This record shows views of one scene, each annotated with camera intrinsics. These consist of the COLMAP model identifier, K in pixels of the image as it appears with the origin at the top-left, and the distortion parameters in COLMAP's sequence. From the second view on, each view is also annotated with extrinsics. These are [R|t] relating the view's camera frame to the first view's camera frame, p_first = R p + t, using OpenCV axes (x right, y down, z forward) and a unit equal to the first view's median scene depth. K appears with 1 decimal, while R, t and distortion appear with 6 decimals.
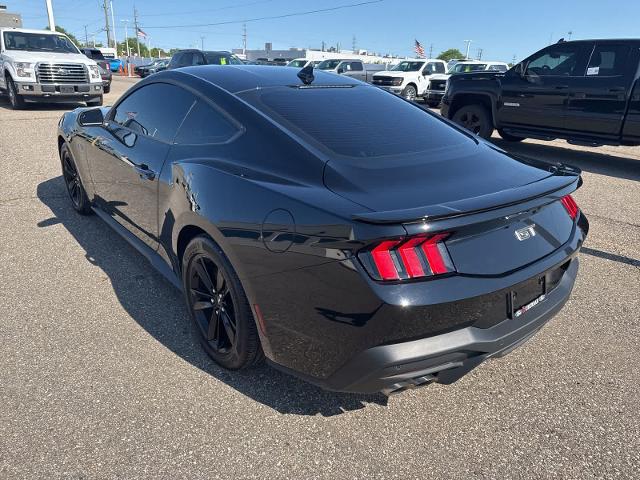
lens RADIAL K [[453.5, 0, 323.3], [0, 453.5, 238.8], [0, 0, 1]] dist [0.020566, -0.023418]
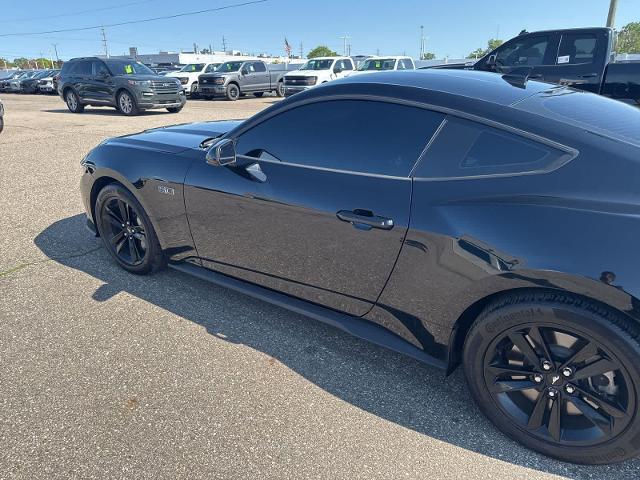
lens RADIAL K [[453.5, 0, 320.4], [0, 453.5, 238.3], [0, 0, 1]] dist [0.020566, -0.023418]
pose [[0.966084, -0.134291, 0.220563, -0.238399], [0.134360, 0.990823, 0.014759, -0.051250], [-0.220521, 0.015377, 0.975261, 0.106802]]
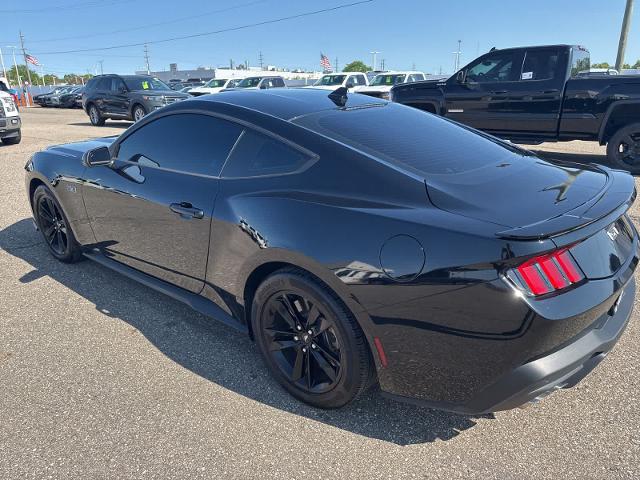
lens RADIAL K [[453.5, 0, 323.8], [0, 453.5, 241.7], [0, 0, 1]] dist [0.020566, -0.023418]
pose [[0.980842, -0.110724, 0.160276, -0.102906], [0.114564, 0.993304, -0.014887, -0.014207], [-0.157554, 0.032964, 0.986960, 0.016913]]
